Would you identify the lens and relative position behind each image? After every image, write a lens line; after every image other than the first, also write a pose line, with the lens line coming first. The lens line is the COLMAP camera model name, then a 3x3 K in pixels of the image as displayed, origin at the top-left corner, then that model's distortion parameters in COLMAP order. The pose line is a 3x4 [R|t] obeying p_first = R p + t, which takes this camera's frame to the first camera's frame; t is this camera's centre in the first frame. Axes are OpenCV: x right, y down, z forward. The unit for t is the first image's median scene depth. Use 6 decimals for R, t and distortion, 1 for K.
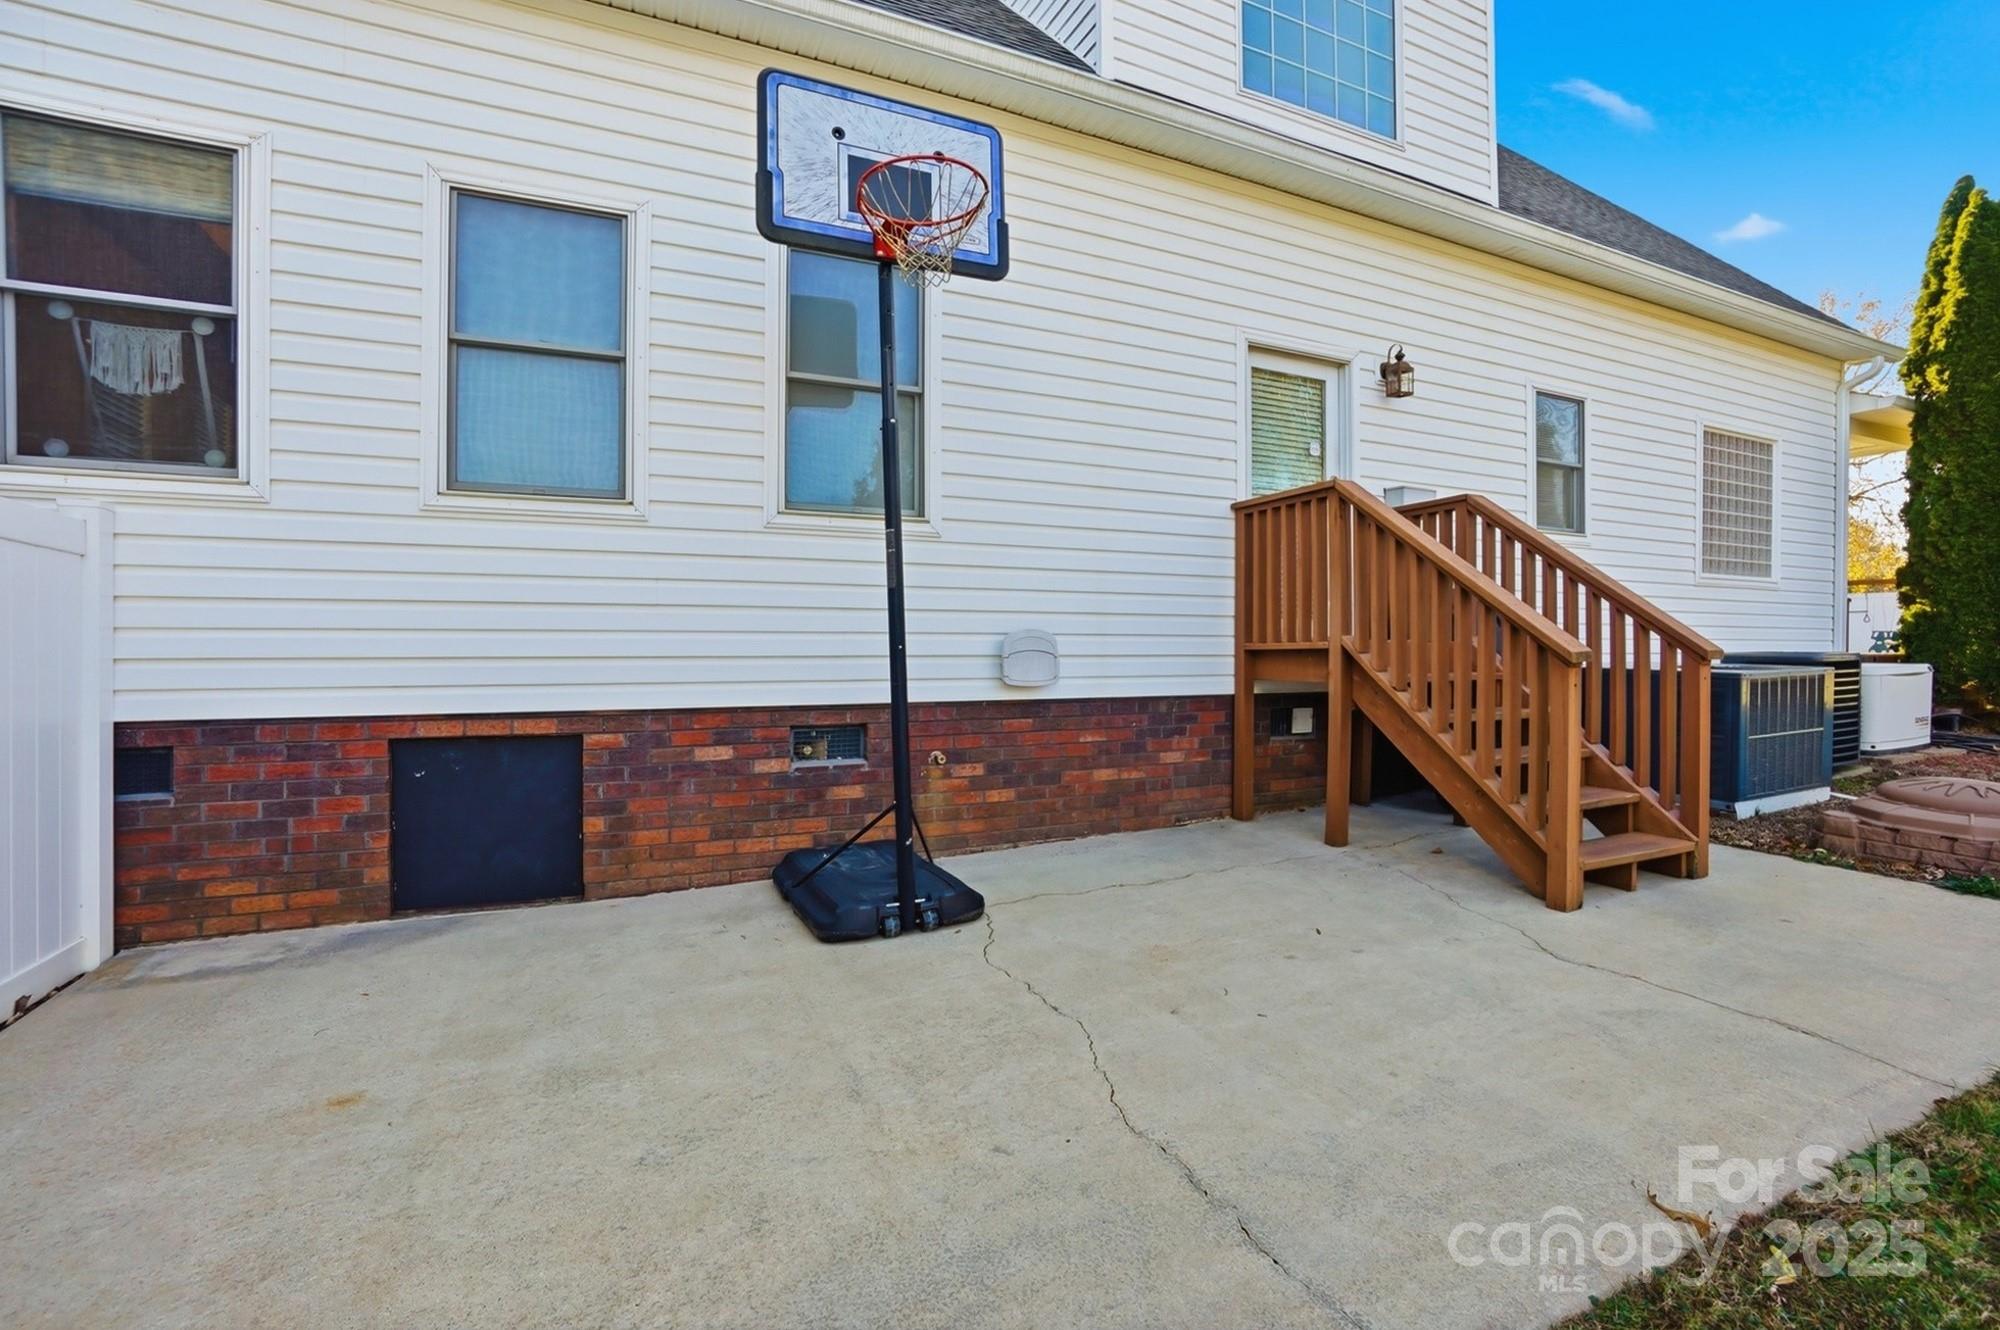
lens RADIAL K [[886.2, 0, 988.1], [0, 886.2, 657.2], [0, 0, 1]] dist [-0.062373, 0.020430]
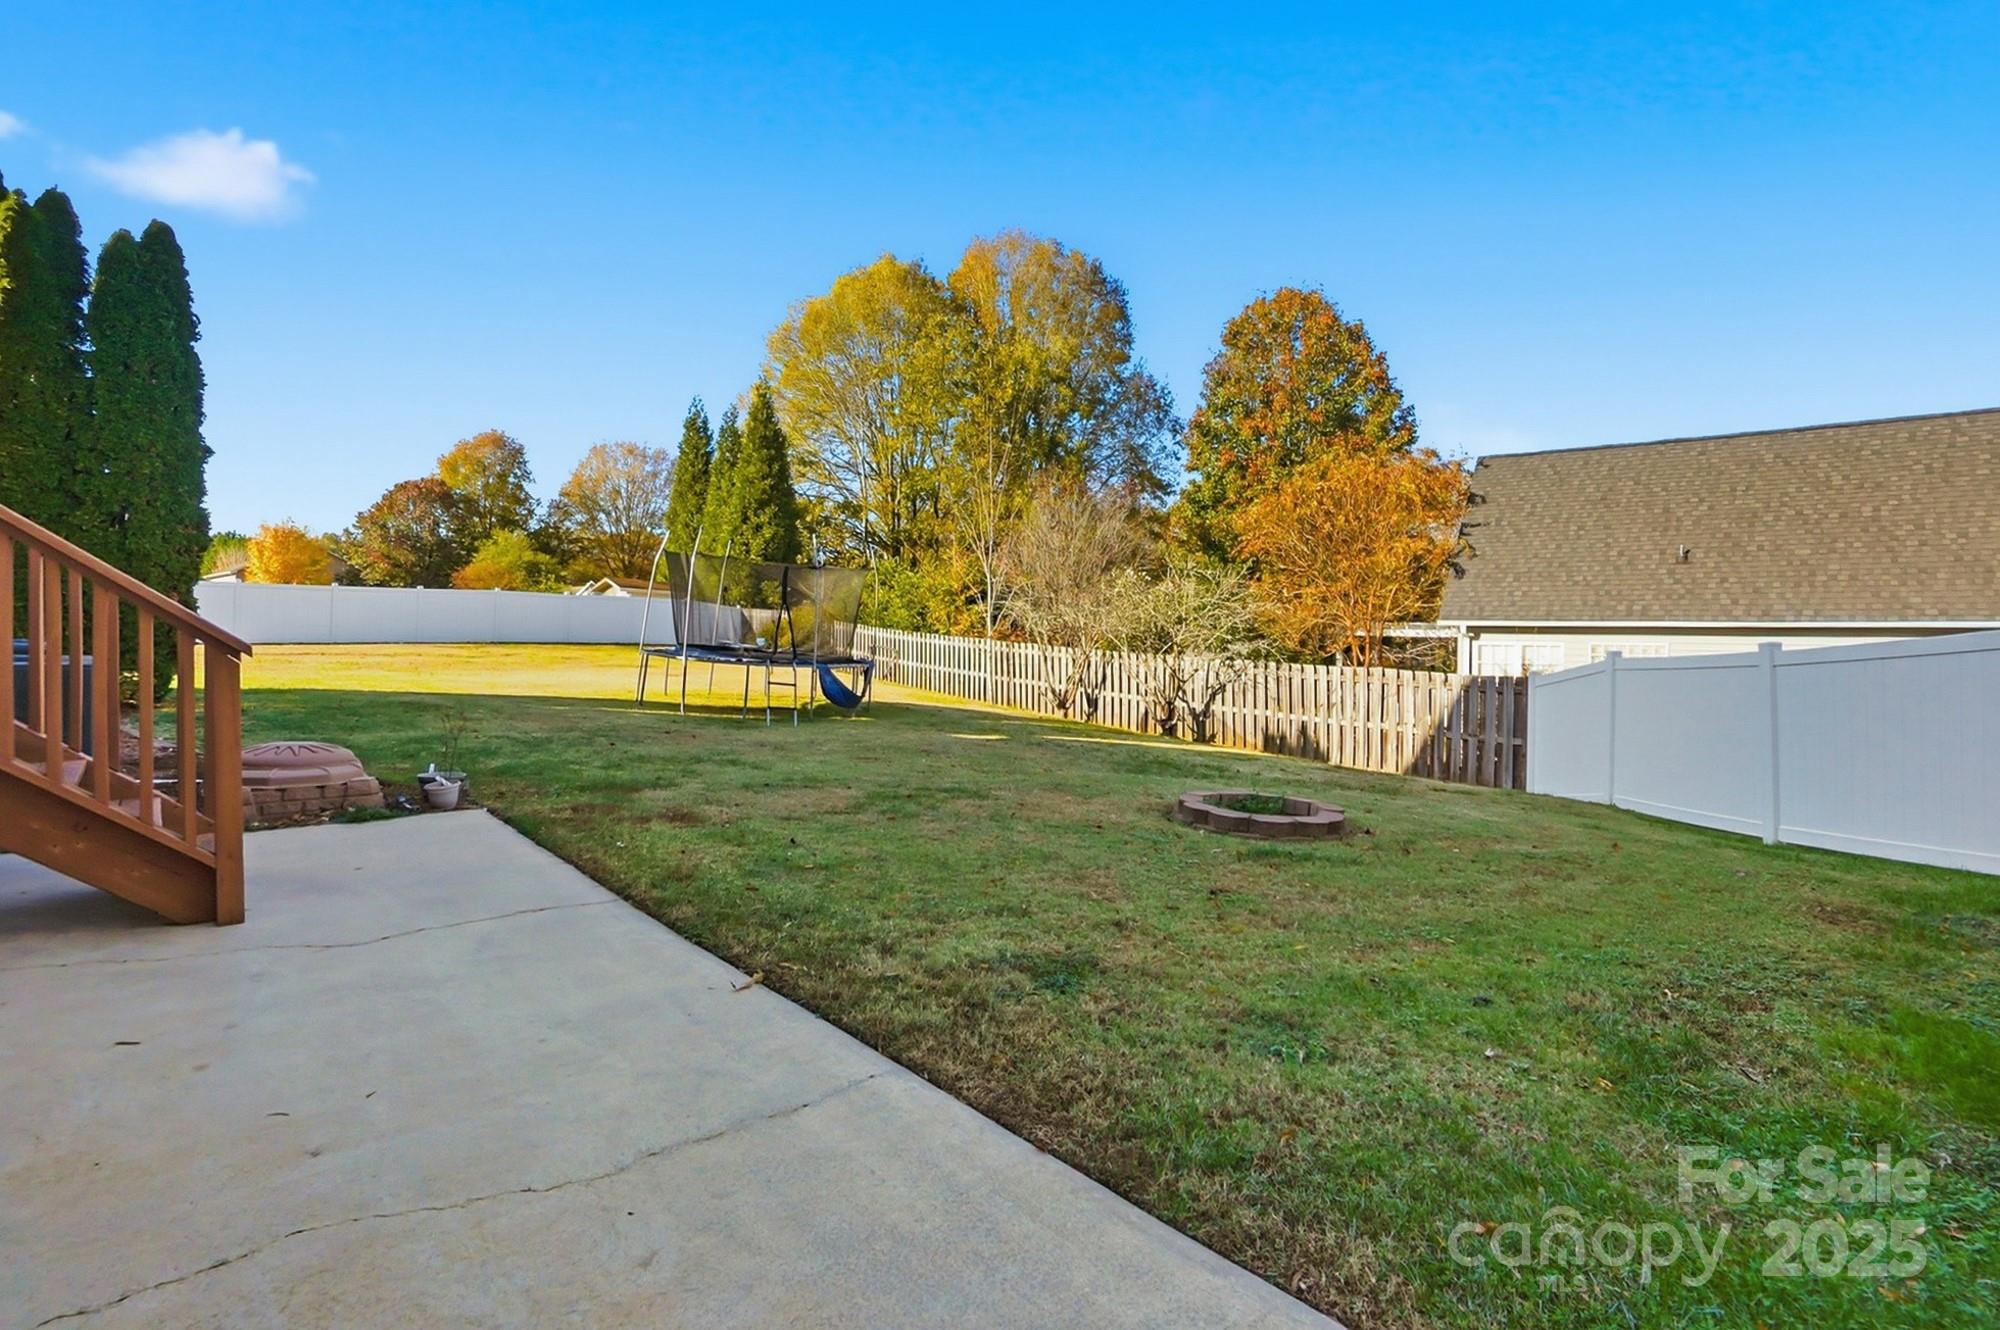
lens RADIAL K [[886.2, 0, 988.1], [0, 886.2, 657.2], [0, 0, 1]] dist [-0.062373, 0.020430]
pose [[-0.313631, -0.026178, 0.949184, -0.839447], [0.000711, 0.999613, 0.027803, -0.037869], [-0.949545, 0.009395, -0.313491, 0.918302]]
